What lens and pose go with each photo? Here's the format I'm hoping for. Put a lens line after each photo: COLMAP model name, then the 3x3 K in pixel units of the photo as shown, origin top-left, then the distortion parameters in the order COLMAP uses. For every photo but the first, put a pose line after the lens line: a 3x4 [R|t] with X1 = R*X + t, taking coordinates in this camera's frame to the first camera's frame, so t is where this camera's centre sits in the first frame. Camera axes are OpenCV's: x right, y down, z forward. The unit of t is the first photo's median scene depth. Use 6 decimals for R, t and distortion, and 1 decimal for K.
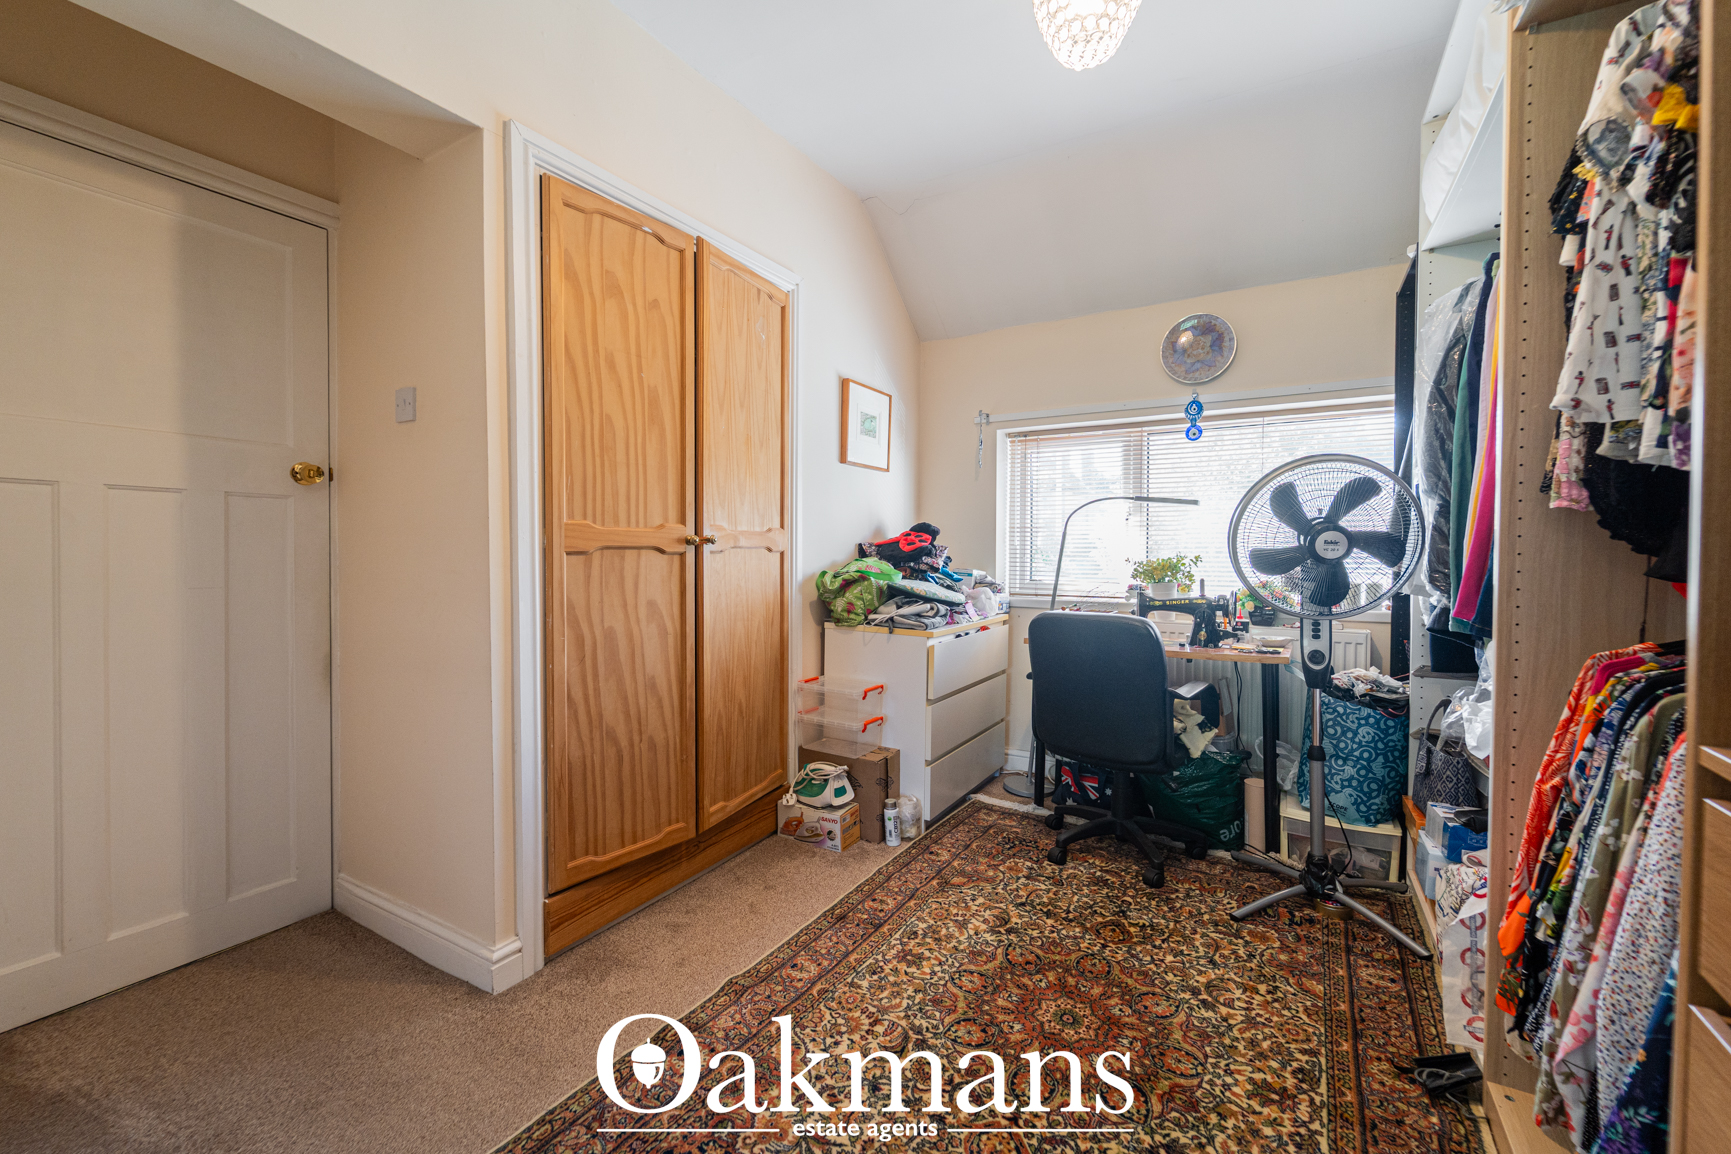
lens RADIAL K [[706.2, 0, 870.1], [0, 706.2, 565.2], [0, 0, 1]] dist [0.001726, 0.000118]
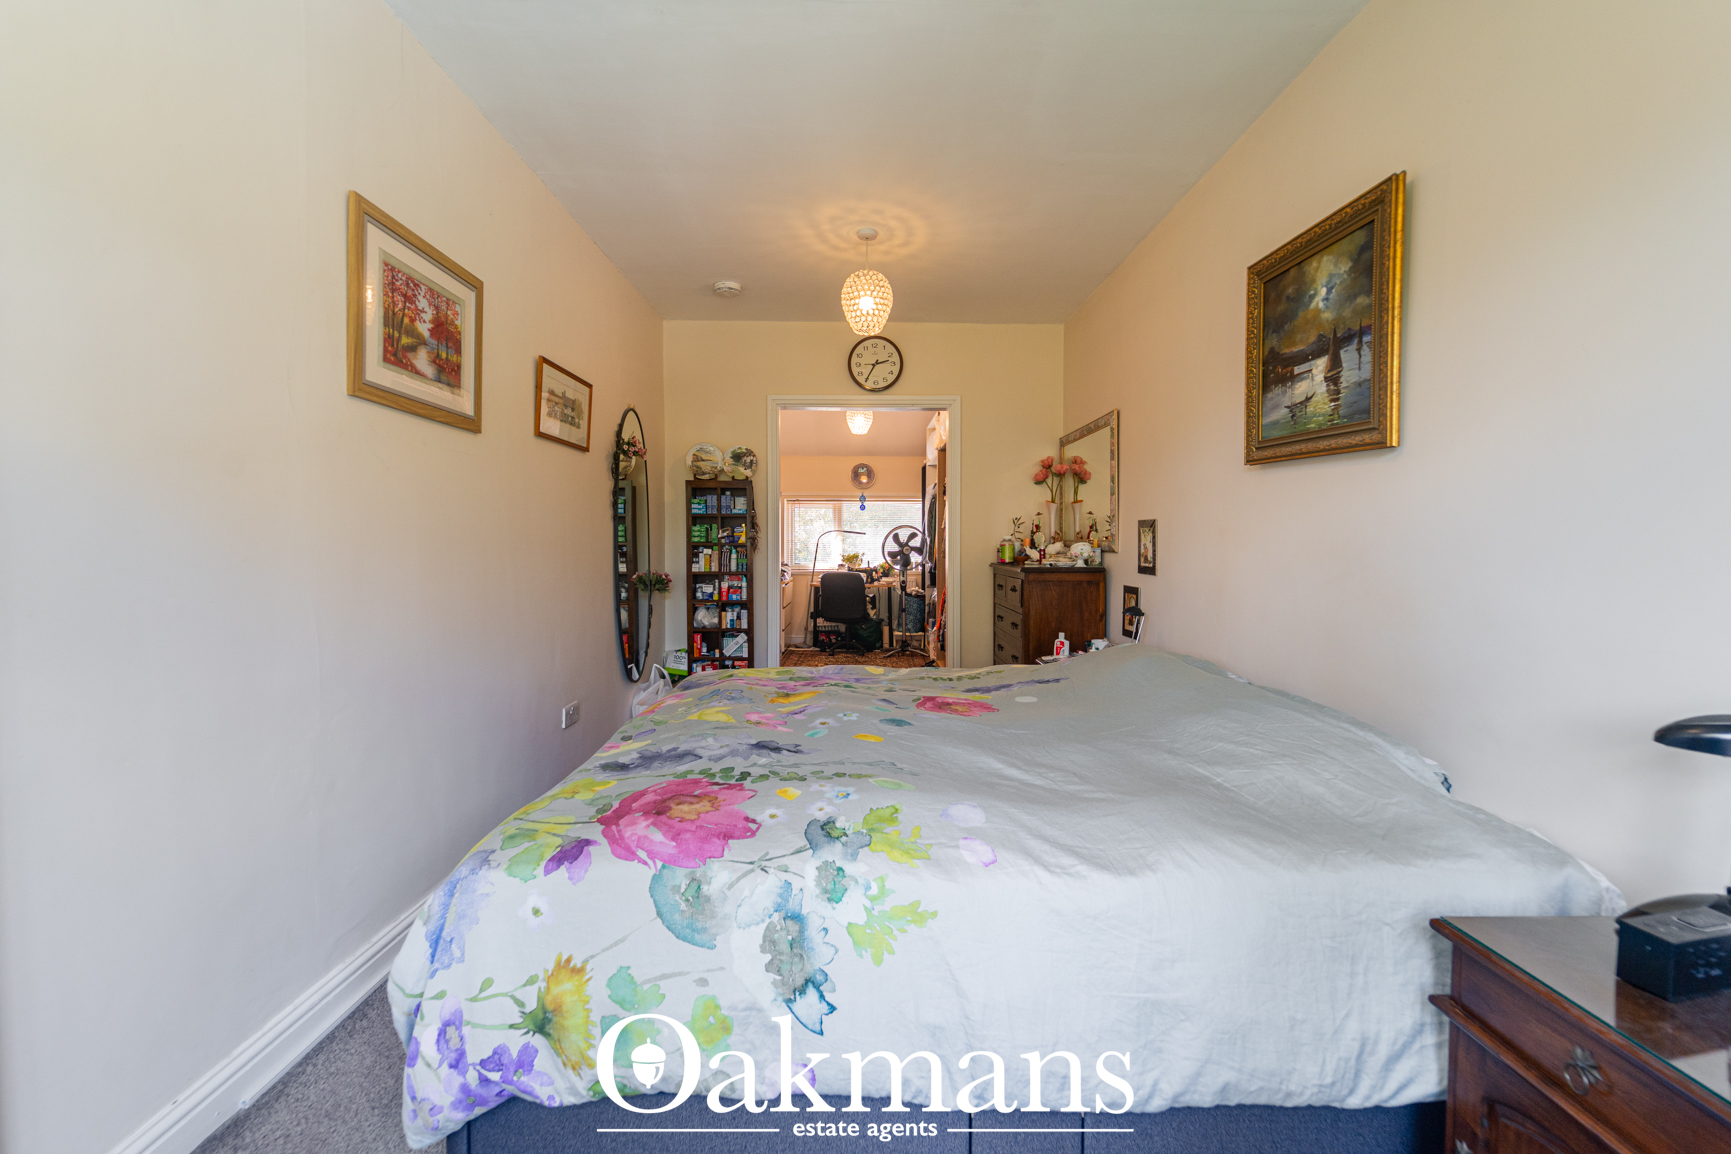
lens RADIAL K [[706.2, 0, 870.1], [0, 706.2, 565.2], [0, 0, 1]] dist [0.001726, 0.000118]
pose [[0.851605, -0.018165, 0.523870, -1.217538], [0.012374, 0.999818, 0.014554, -0.005543], [-0.524038, -0.005912, 0.851674, -1.718428]]
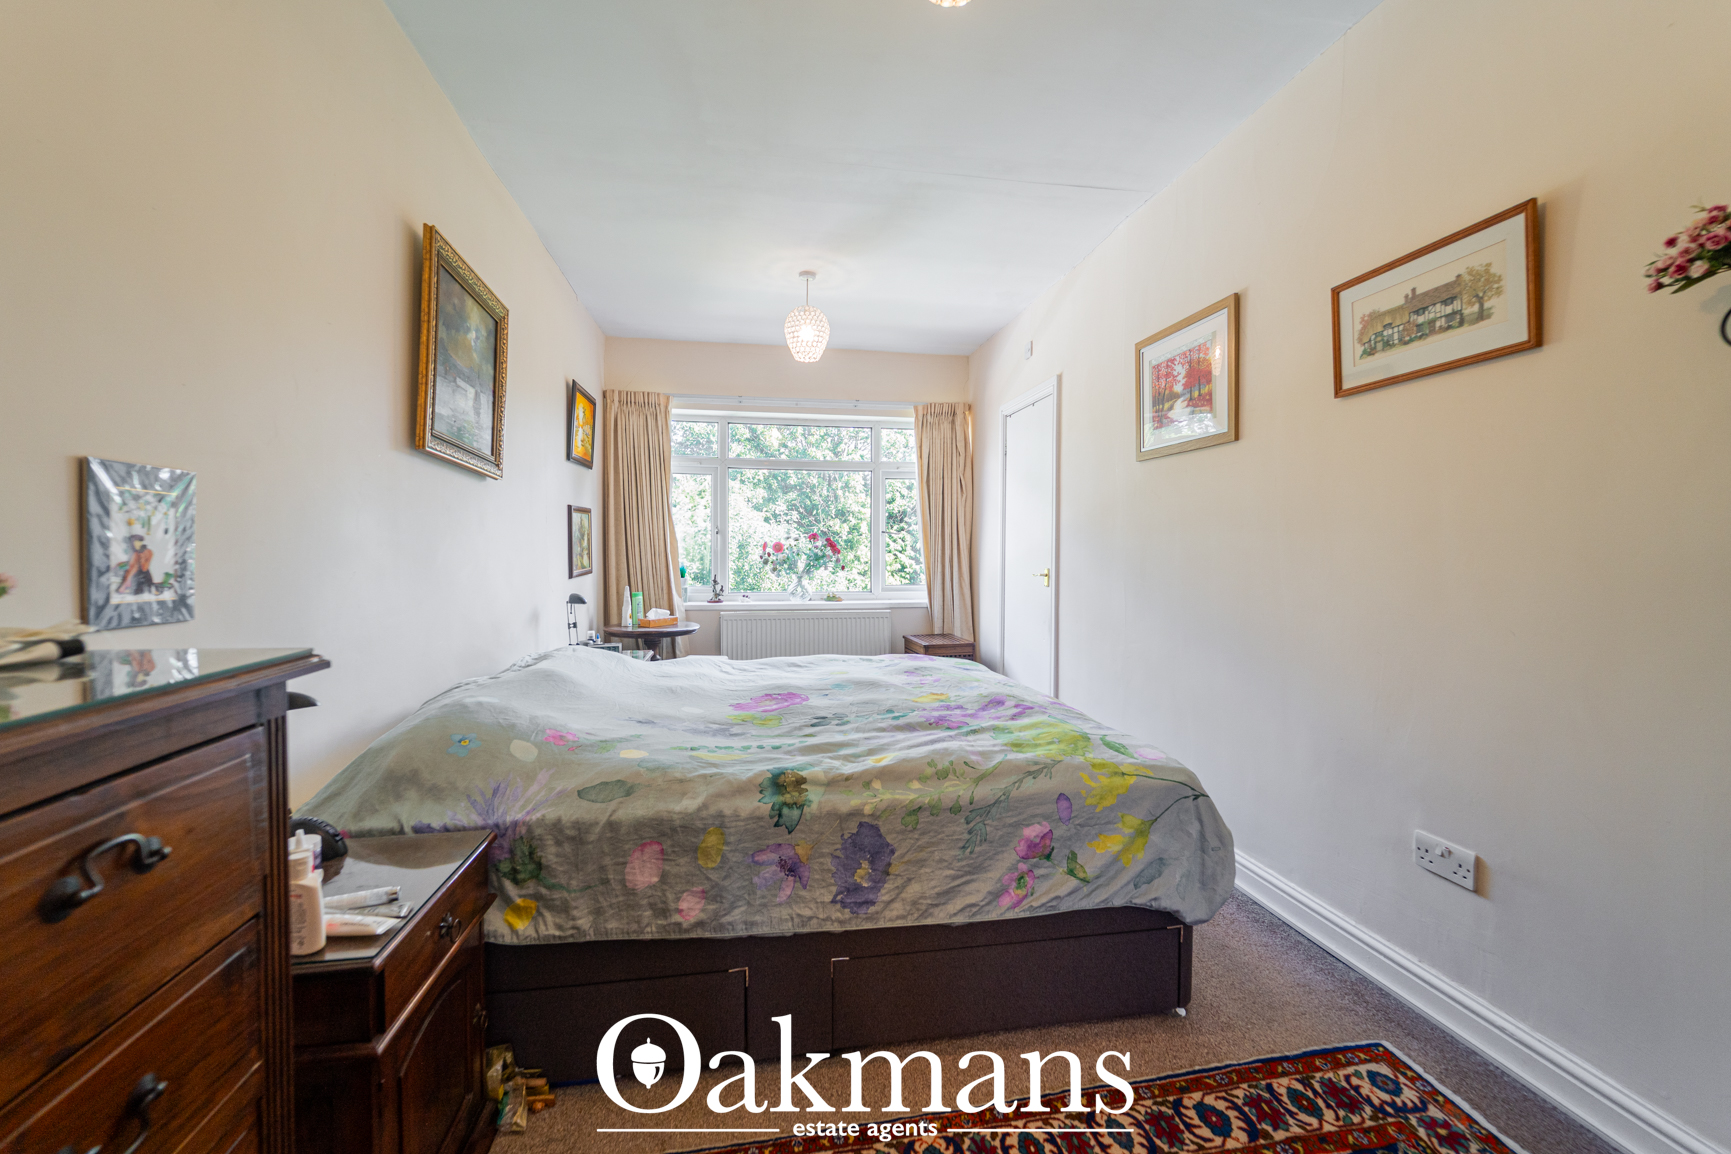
lens RADIAL K [[706.2, 0, 870.1], [0, 706.2, 565.2], [0, 0, 1]] dist [0.001726, 0.000118]
pose [[-0.745487, 0.018743, -0.666257, 3.558049], [-0.012397, 0.999042, 0.041976, -0.125480], [0.666405, 0.039552, -0.744540, 4.694330]]
